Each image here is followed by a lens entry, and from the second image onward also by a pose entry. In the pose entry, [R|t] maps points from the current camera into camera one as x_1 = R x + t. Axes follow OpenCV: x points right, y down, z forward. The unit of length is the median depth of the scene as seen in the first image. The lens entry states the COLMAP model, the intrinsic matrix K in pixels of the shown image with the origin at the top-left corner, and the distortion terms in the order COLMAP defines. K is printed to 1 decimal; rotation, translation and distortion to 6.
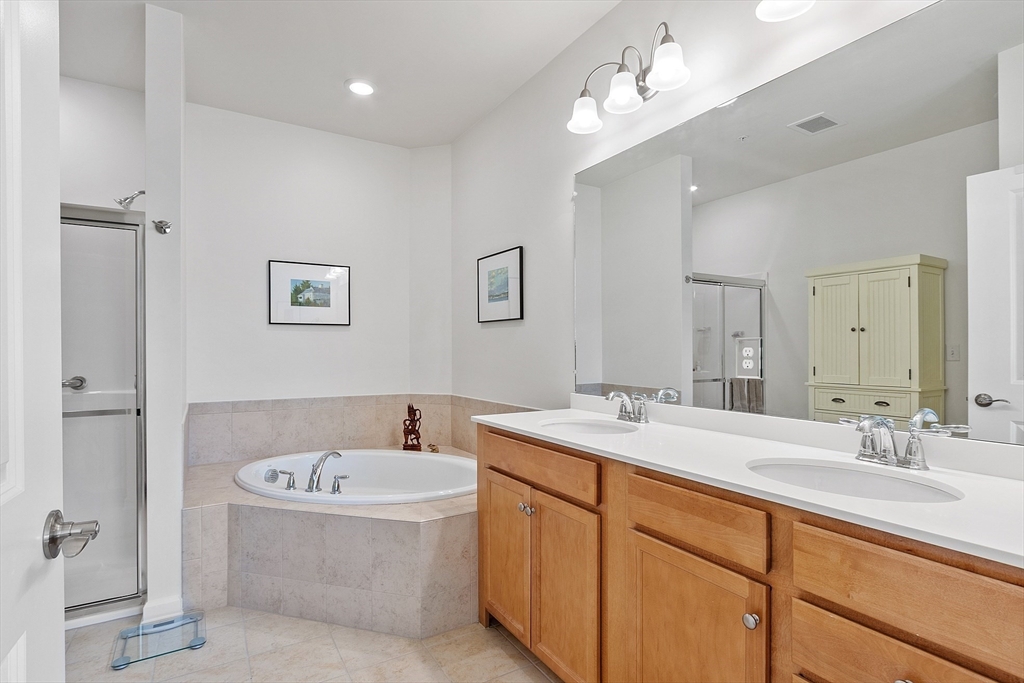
lens RADIAL K [[524.3, 0, 513.4], [0, 524.3, 347.7], [0, 0, 1]] dist [-0.001030, 0.000147]
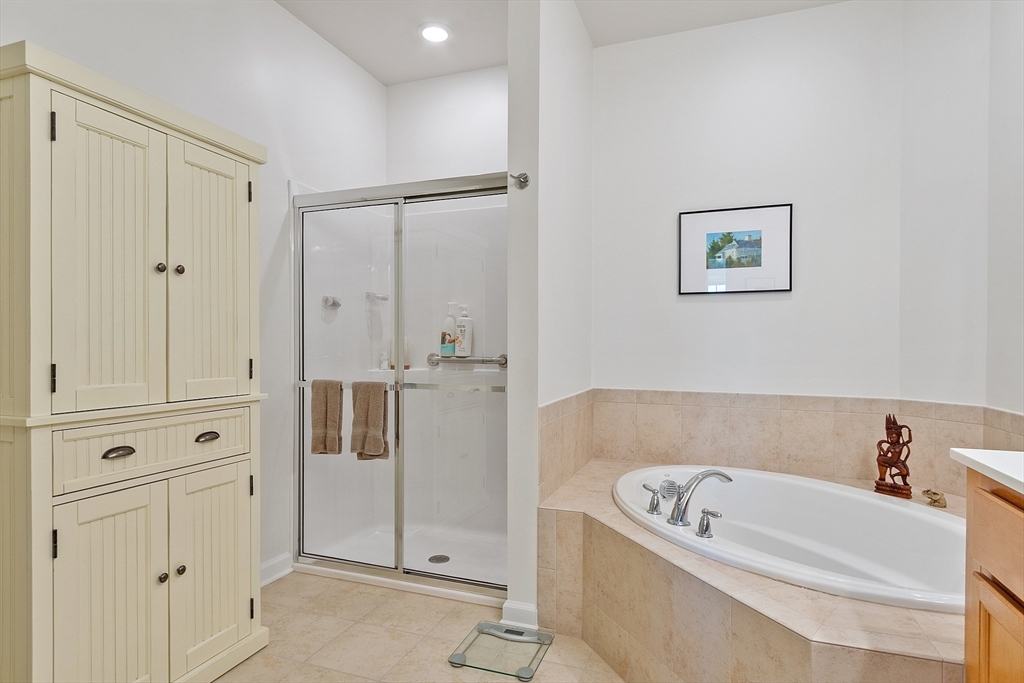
lens RADIAL K [[562.5, 0, 513.3], [0, 562.5, 352.5], [0, 0, 1]] dist [0.000627, -0.001246]
pose [[0.609664, 0.012194, -0.792566, 0.049886], [-0.004656, 0.999920, 0.011803, 0.032373], [0.792646, -0.003505, 0.609672, 0.291914]]
